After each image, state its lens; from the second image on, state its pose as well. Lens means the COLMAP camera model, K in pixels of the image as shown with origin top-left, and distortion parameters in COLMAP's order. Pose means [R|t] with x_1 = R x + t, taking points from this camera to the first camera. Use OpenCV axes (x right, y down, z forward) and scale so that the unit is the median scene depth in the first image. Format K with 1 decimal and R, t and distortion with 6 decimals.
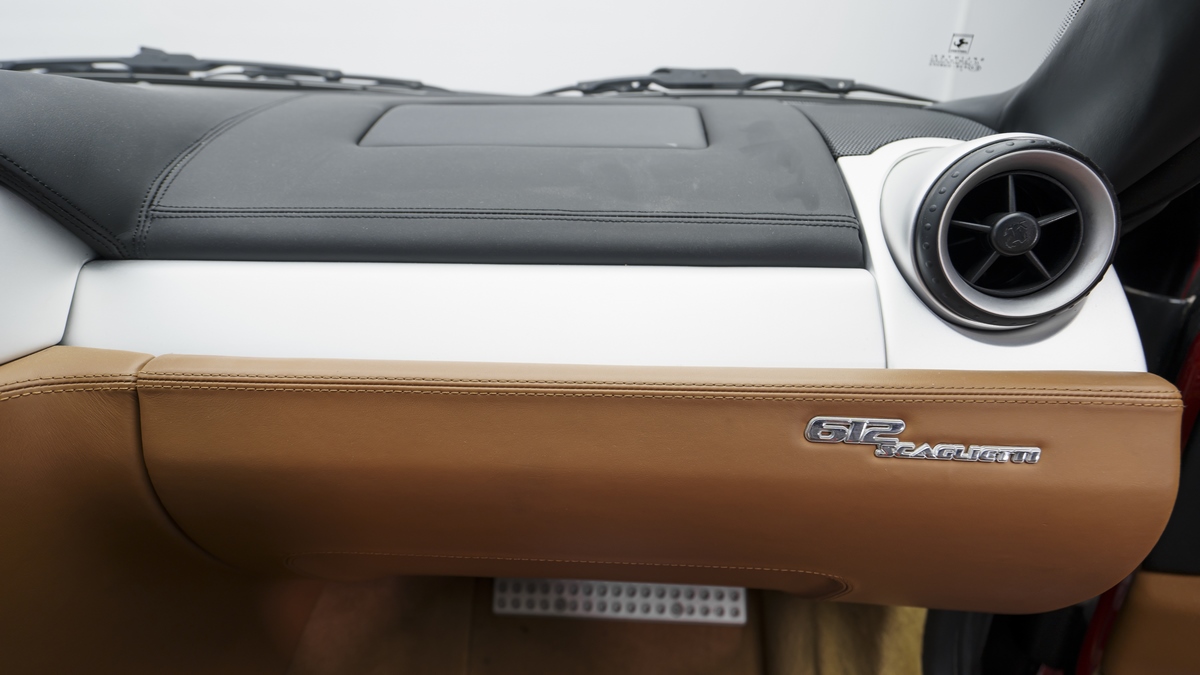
lens RADIAL K [[639.4, 0, 593.0], [0, 639.4, 338.6], [0, 0, 1]] dist [0.003752, 0.002608]
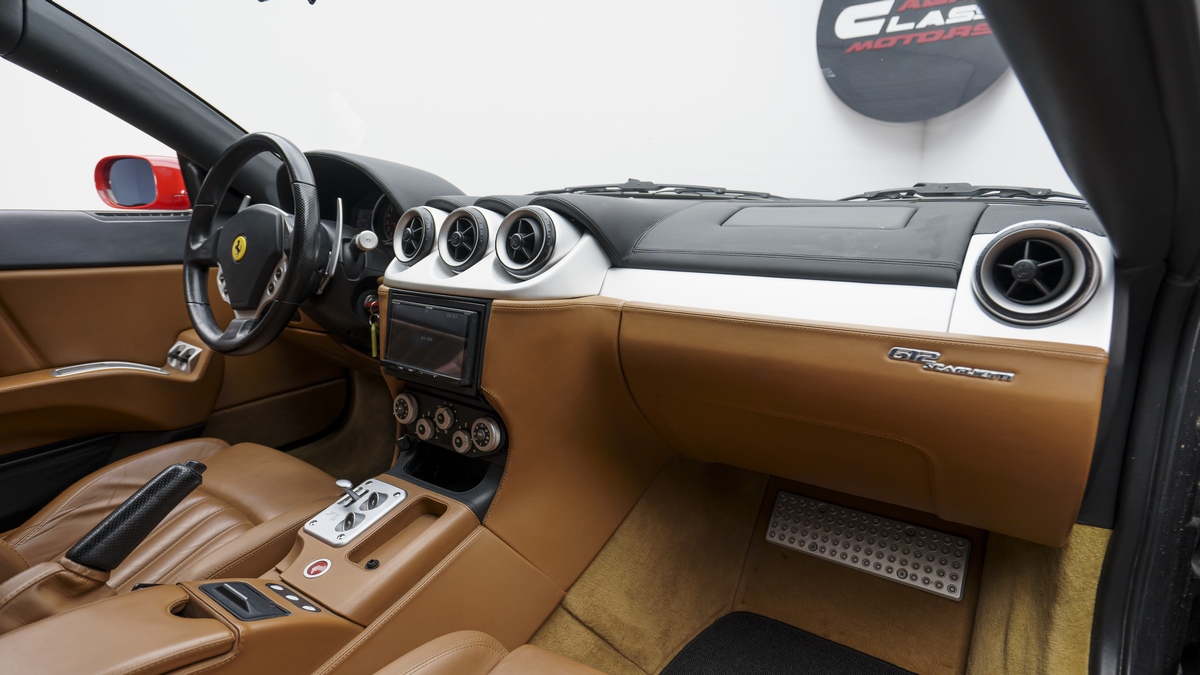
lens RADIAL K [[639.4, 0, 594.4], [0, 639.4, 337.3], [0, 0, 1]] dist [0.003752, 0.002608]
pose [[0.837264, 0.104805, -0.536661, 0.354362], [-0.182089, 0.978882, -0.092918, 0.255900], [0.515590, 0.175517, 0.838666, -0.713827]]
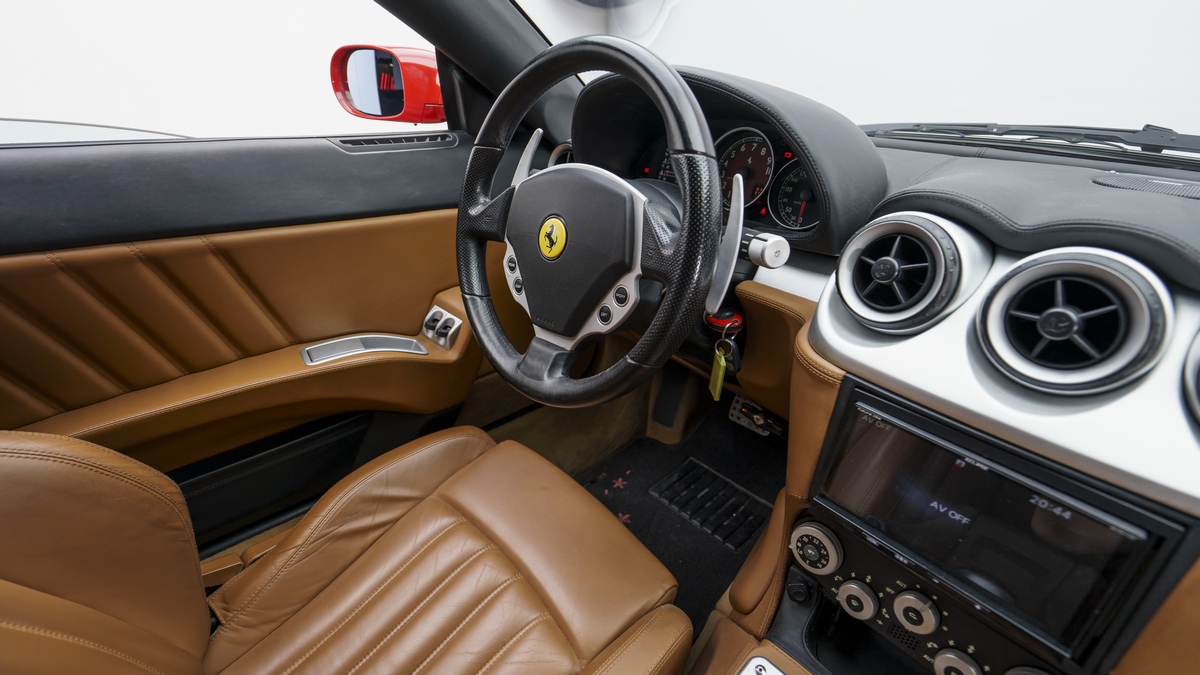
lens RADIAL K [[544.5, 0, 595.2], [0, 544.5, 339.2], [0, 0, 1]] dist [0.000063, 0.001977]
pose [[0.699420, 0.343949, -0.626507, -0.806481], [-0.277456, 0.938506, 0.205488, -0.039034], [0.658658, 0.030105, 0.751840, -0.421130]]
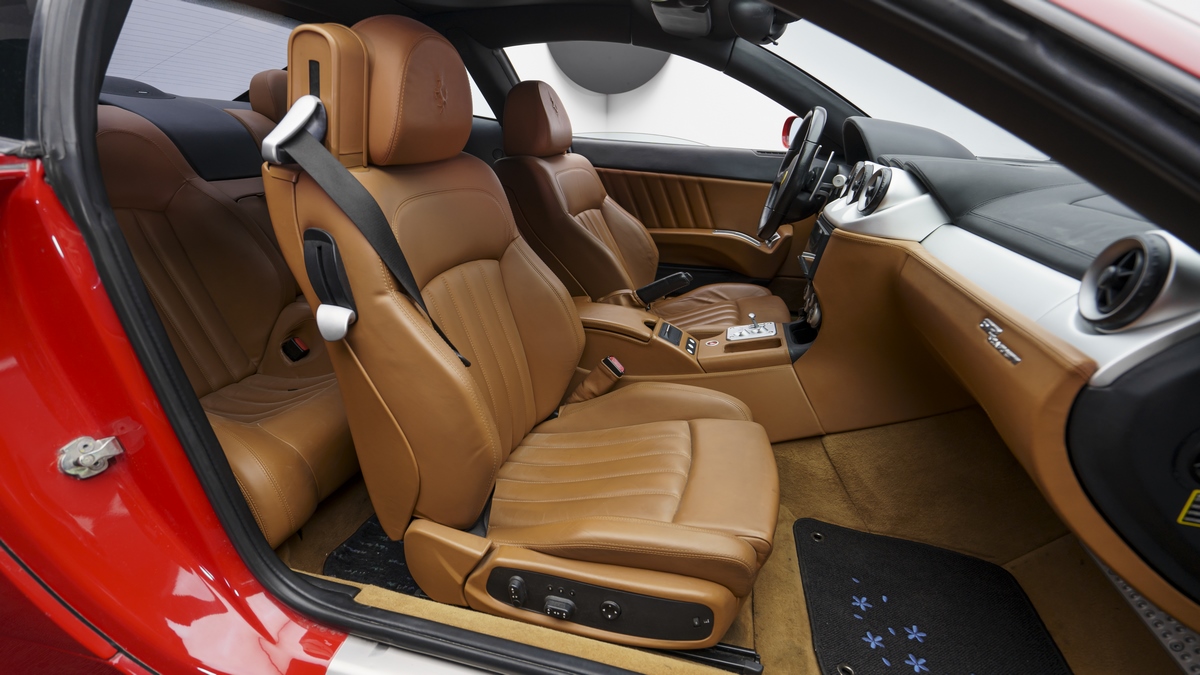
lens RADIAL K [[544.5, 0, 594.7], [0, 544.5, 336.0], [0, 0, 1]] dist [0.000063, 0.001977]
pose [[-0.194905, 0.347095, -0.917353, 1.427169], [-0.371003, 0.839709, 0.396542, -0.051160], [0.907947, 0.417629, -0.034890, -0.156094]]
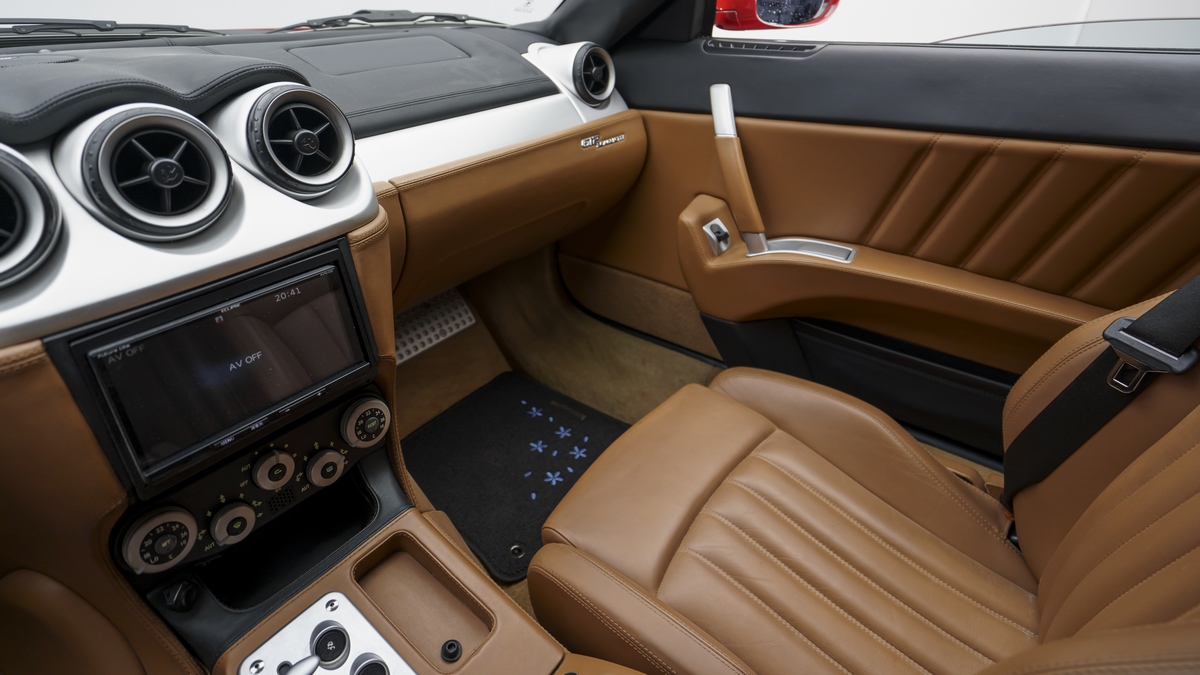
lens RADIAL K [[639.4, 0, 595.4], [0, 639.4, 277.1], [0, 0, 1]] dist [0.003752, 0.002608]
pose [[0.555090, -0.365290, 0.747288, -1.193455], [0.298983, 0.925988, 0.230556, 0.023430], [-0.776199, 0.095447, 0.623222, -0.509517]]
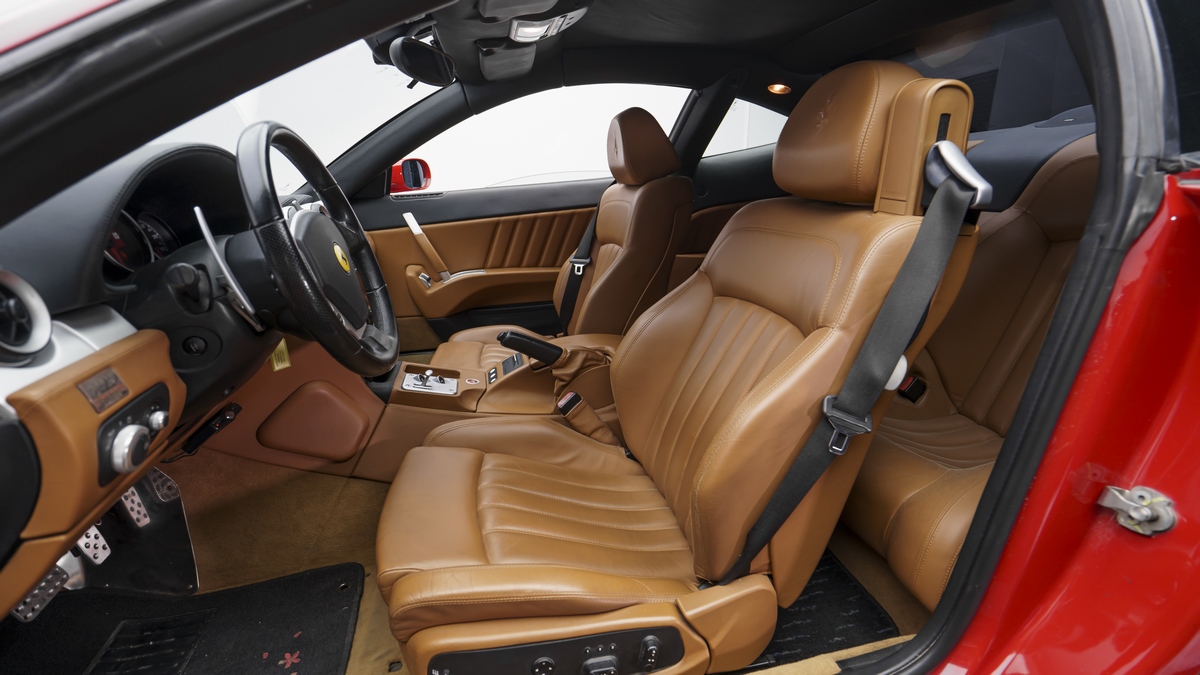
lens RADIAL K [[544.5, 0, 592.9], [0, 544.5, 343.4], [0, 0, 1]] dist [0.000063, 0.001977]
pose [[-0.266124, -0.284052, 0.921136, -3.110361], [0.375722, 0.849450, 0.370496, -0.088168], [-0.887700, 0.444689, -0.119335, 0.010556]]
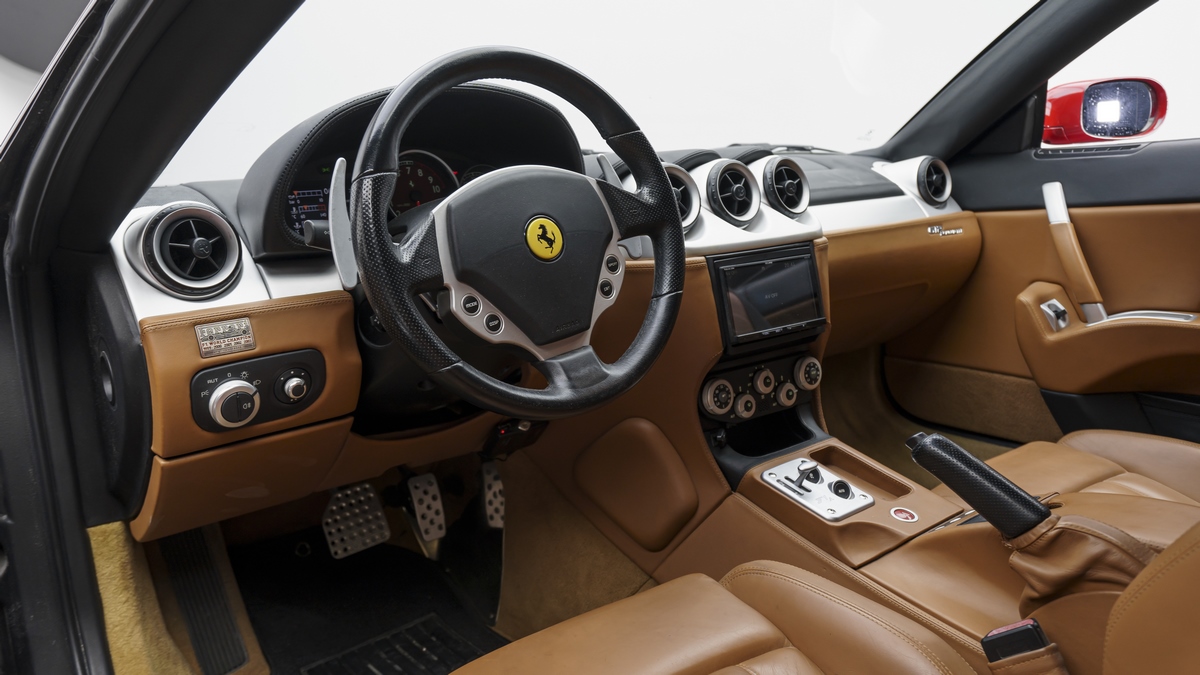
lens RADIAL K [[904.4, 0, 589.8], [0, 904.4, 338.6], [0, 0, 1]] dist [0.006250, 0.019550]
pose [[0.746740, -0.166455, 0.643951, -2.557649], [0.281820, 0.956156, -0.079648, 0.332624], [-0.602459, 0.240955, 0.760910, -0.931141]]
